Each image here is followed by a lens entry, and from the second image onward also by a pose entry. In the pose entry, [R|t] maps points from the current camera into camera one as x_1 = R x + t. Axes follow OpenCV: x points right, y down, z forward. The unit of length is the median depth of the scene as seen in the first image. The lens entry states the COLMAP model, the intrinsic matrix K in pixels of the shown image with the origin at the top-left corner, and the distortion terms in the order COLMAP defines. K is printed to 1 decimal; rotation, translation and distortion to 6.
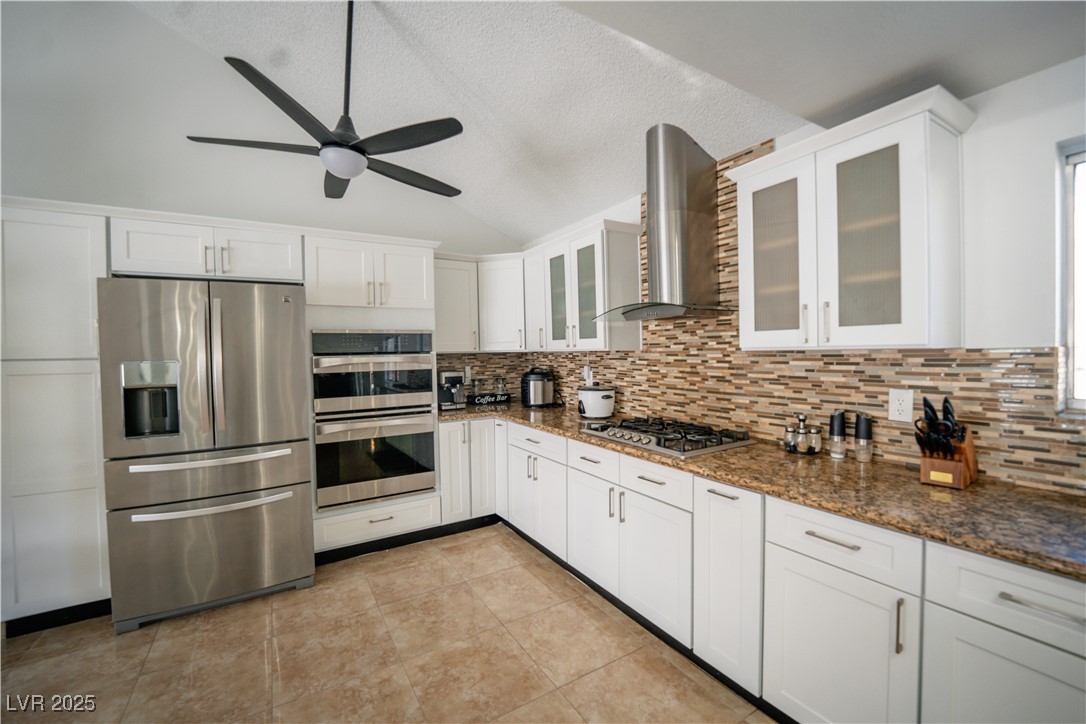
lens RADIAL K [[442.9, 0, 543.0], [0, 442.9, 362.0], [0, 0, 1]] dist [-0.001778, -0.000211]
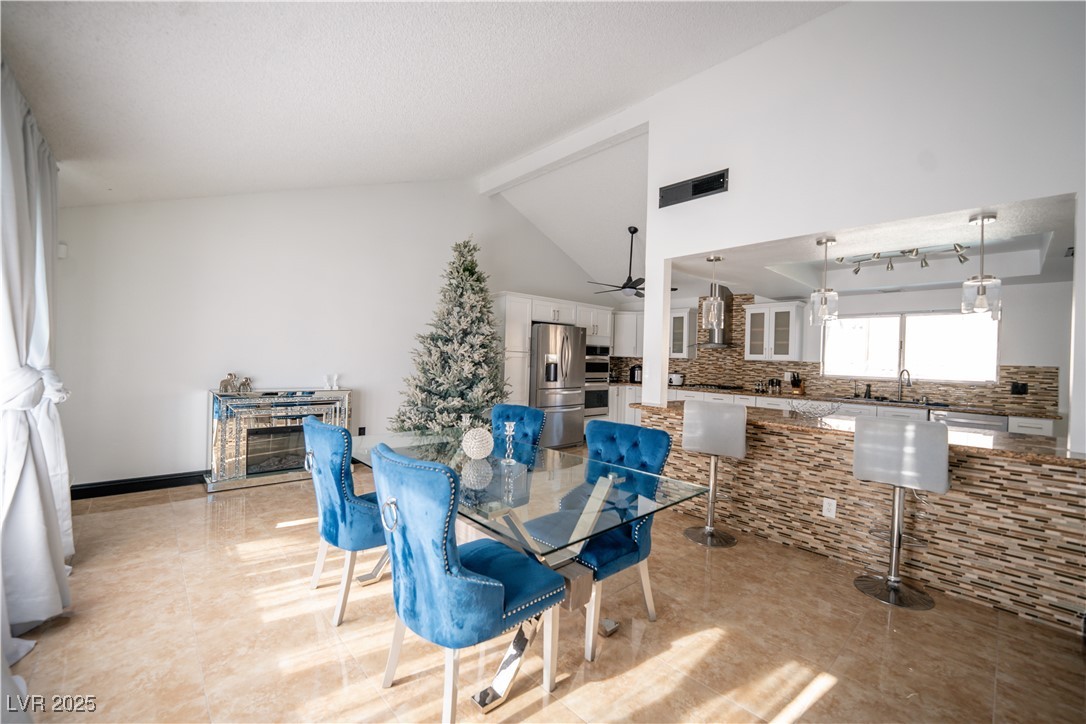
lens RADIAL K [[442.9, 0, 543.0], [0, 442.9, 362.0], [0, 0, 1]] dist [-0.001778, -0.000211]
pose [[0.978138, 0.042137, 0.203644, -1.579186], [-0.039404, 0.999071, -0.017461, 0.098206], [-0.204190, 0.009055, 0.978889, -1.788286]]
